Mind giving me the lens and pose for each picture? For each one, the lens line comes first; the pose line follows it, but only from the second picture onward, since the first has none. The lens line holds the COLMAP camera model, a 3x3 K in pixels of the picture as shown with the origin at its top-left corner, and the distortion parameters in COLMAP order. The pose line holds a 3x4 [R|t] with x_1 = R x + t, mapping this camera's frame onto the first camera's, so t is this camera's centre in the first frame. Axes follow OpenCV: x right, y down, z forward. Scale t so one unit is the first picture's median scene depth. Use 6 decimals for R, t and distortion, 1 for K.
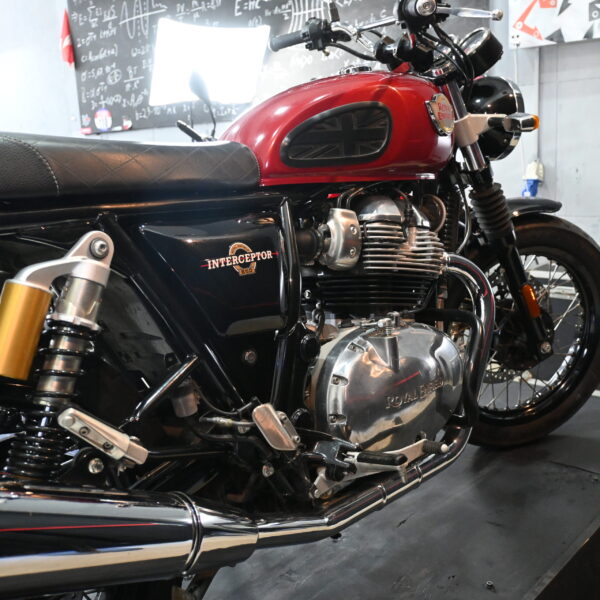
lens RADIAL K [[698.9, 0, 300.0], [0, 698.9, 300.0], [0, 0, 1]] dist [-0.010561, 0.031356]
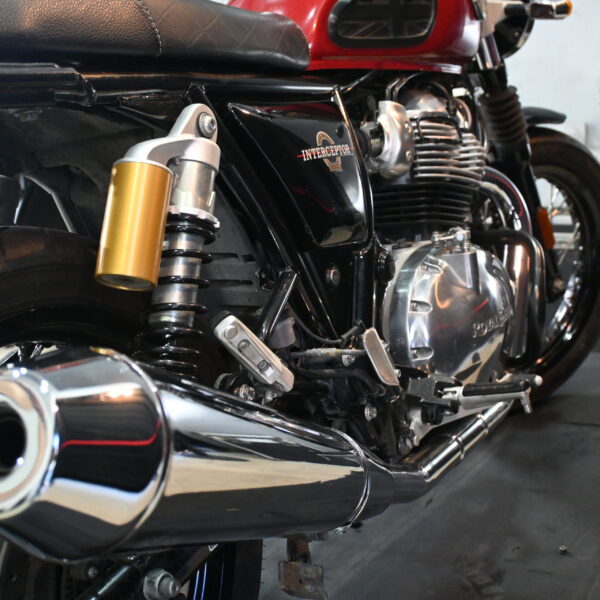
lens RADIAL K [[952.6, 0, 300.0], [0, 952.6, 300.0], [0, 0, 1]] dist [-0.007148, 0.086798]
pose [[0.965907, -0.049045, 0.254200, -0.358013], [0.048436, 0.998789, 0.008660, 0.089956], [-0.254316, 0.003948, 0.967113, -0.043530]]
